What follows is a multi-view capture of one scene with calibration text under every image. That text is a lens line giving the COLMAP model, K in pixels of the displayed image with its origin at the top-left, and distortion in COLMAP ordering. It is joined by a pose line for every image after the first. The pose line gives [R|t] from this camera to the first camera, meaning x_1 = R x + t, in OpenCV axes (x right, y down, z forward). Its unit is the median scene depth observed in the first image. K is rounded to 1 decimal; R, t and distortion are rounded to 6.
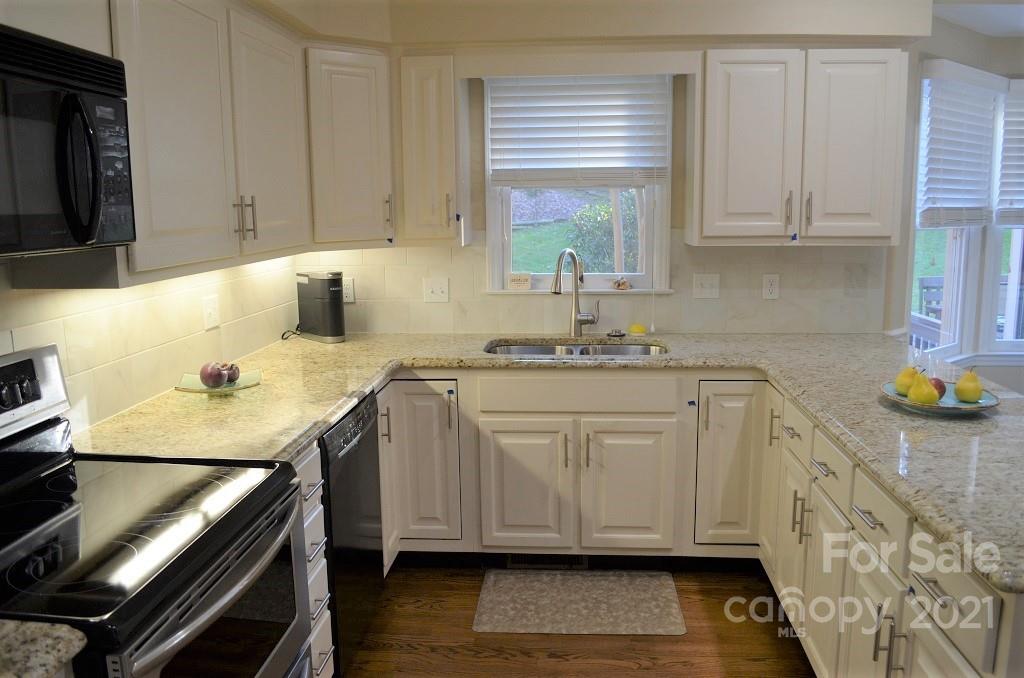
lens RADIAL K [[805.1, 0, 511.3], [0, 805.1, 340.9], [0, 0, 1]] dist [-0.087455, 0.018010]
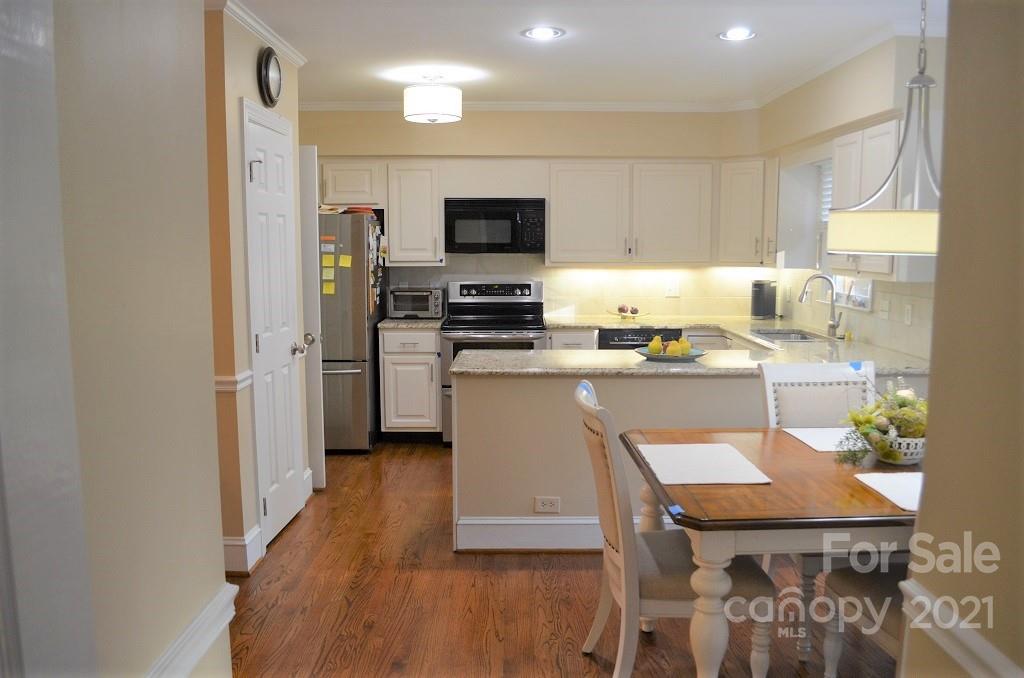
lens RADIAL K [[805.1, 0, 513.4], [0, 805.1, 337.2], [0, 0, 1]] dist [-0.087455, 0.018010]
pose [[0.083380, 0.128406, -0.988210, 1.566118], [-0.167610, 0.979343, 0.113111, -0.073119], [0.982321, 0.156203, 0.103180, 0.312226]]
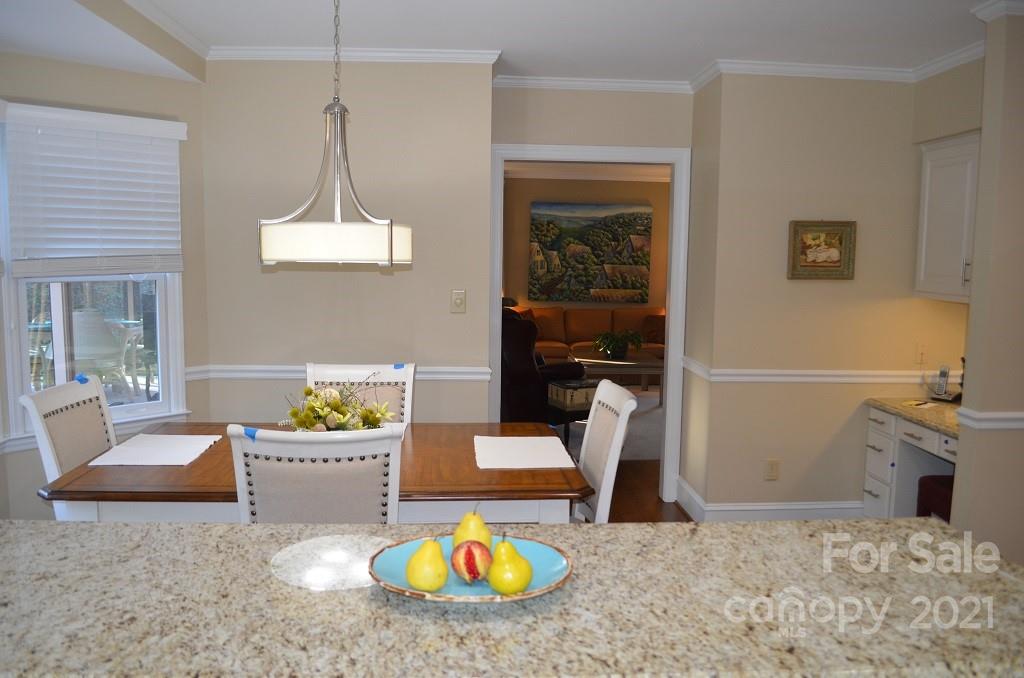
lens RADIAL K [[805.1, 0, 513.7], [0, 805.1, 338.0], [0, 0, 1]] dist [-0.087455, 0.018010]
pose [[-0.138977, -0.091922, 0.986020, -0.051022], [0.152681, 0.981789, 0.113047, -0.120523], [-0.978455, 0.166257, -0.122411, 0.692048]]
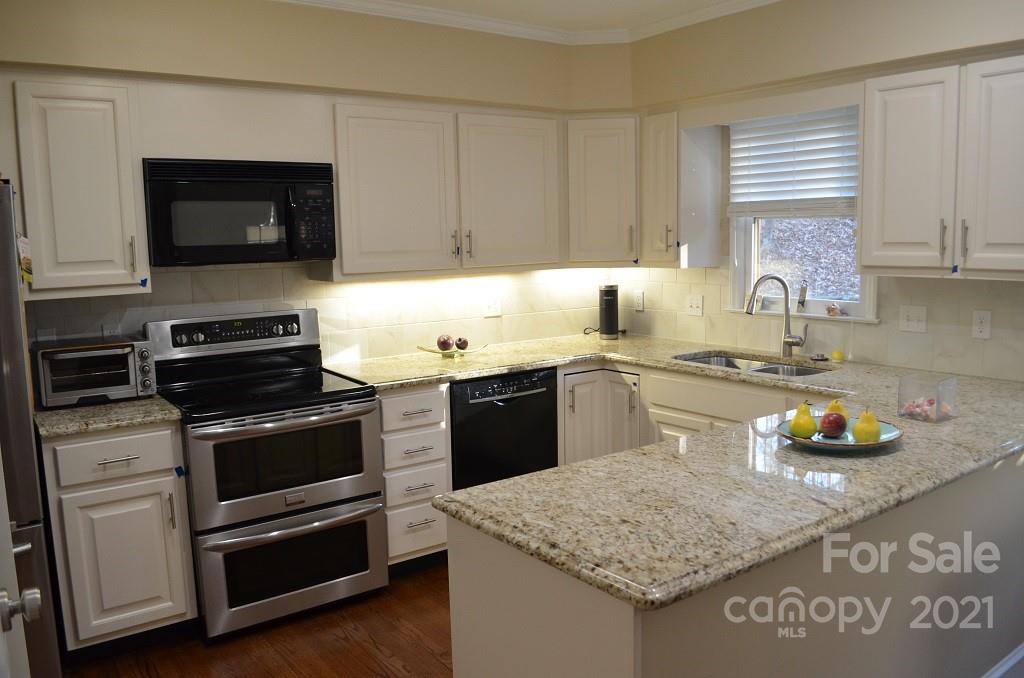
lens RADIAL K [[805.1, 0, 514.7], [0, 805.1, 344.2], [0, 0, 1]] dist [-0.087455, 0.018010]
pose [[0.656356, 0.099202, -0.747901, 0.684980], [-0.113434, 0.993025, 0.032166, -0.015995], [0.745875, 0.063726, 0.663030, 0.030490]]
